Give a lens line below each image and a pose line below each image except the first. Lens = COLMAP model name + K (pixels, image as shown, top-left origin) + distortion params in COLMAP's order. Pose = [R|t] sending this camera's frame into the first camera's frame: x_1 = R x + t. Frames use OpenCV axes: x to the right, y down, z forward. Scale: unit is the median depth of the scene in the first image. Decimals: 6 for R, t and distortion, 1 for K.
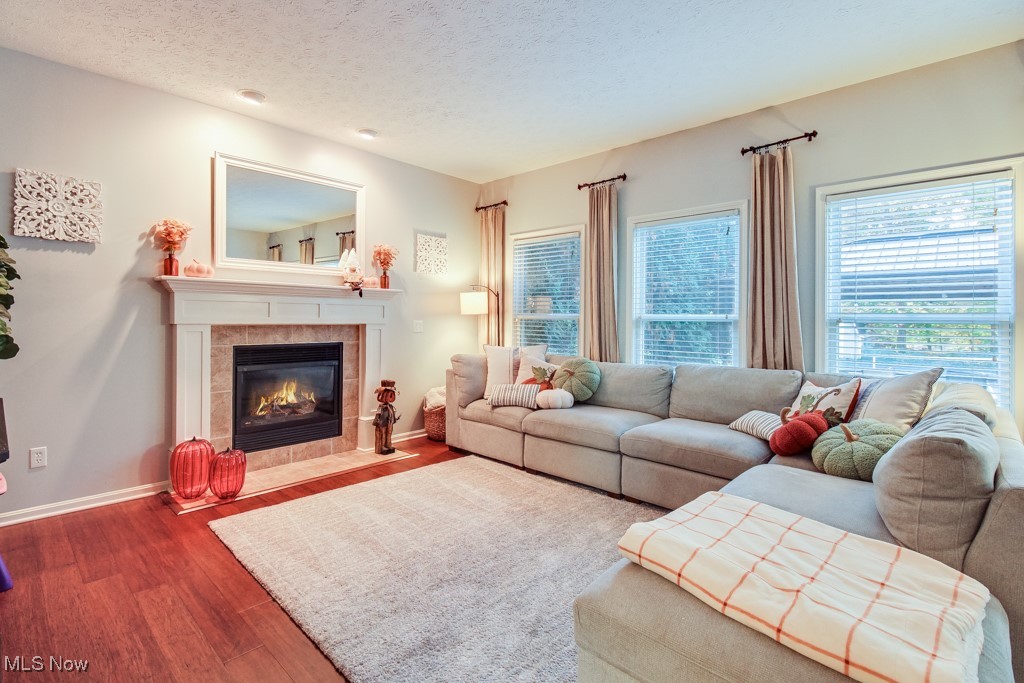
lens RADIAL K [[471.6, 0, 528.9], [0, 471.6, 314.5], [0, 0, 1]] dist [0.019410, -0.000291]
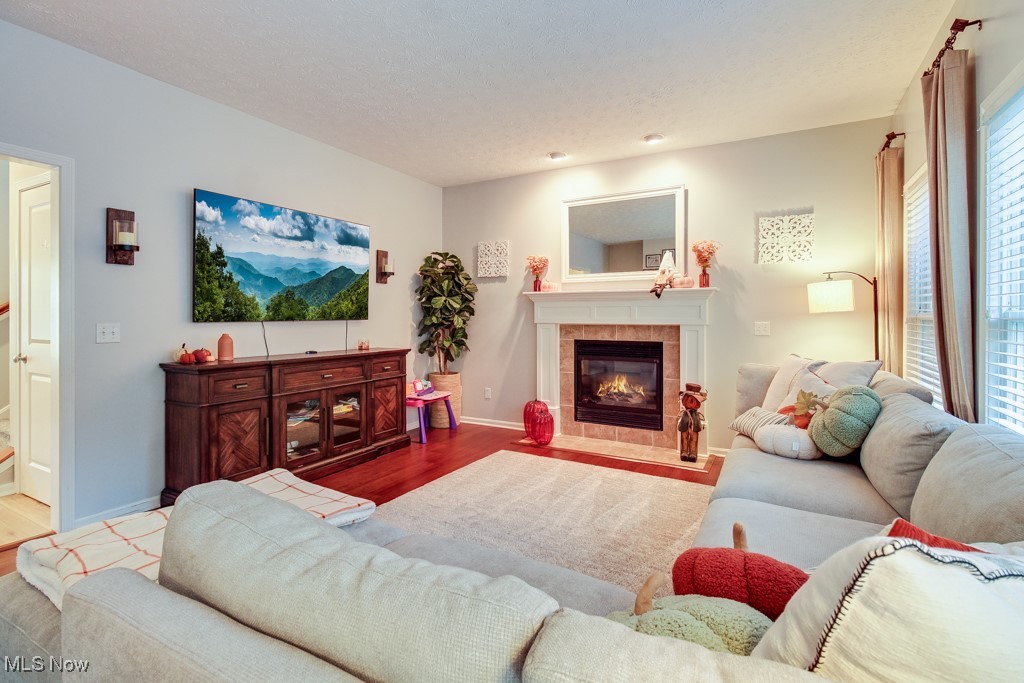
lens RADIAL K [[471.6, 0, 526.2], [0, 471.6, 318.5], [0, 0, 1]] dist [0.019410, -0.000291]
pose [[0.253090, -0.017008, -0.967293, 0.579373], [0.000180, 0.999846, -0.017534, 0.026694], [0.967443, 0.004263, 0.253054, 0.477406]]
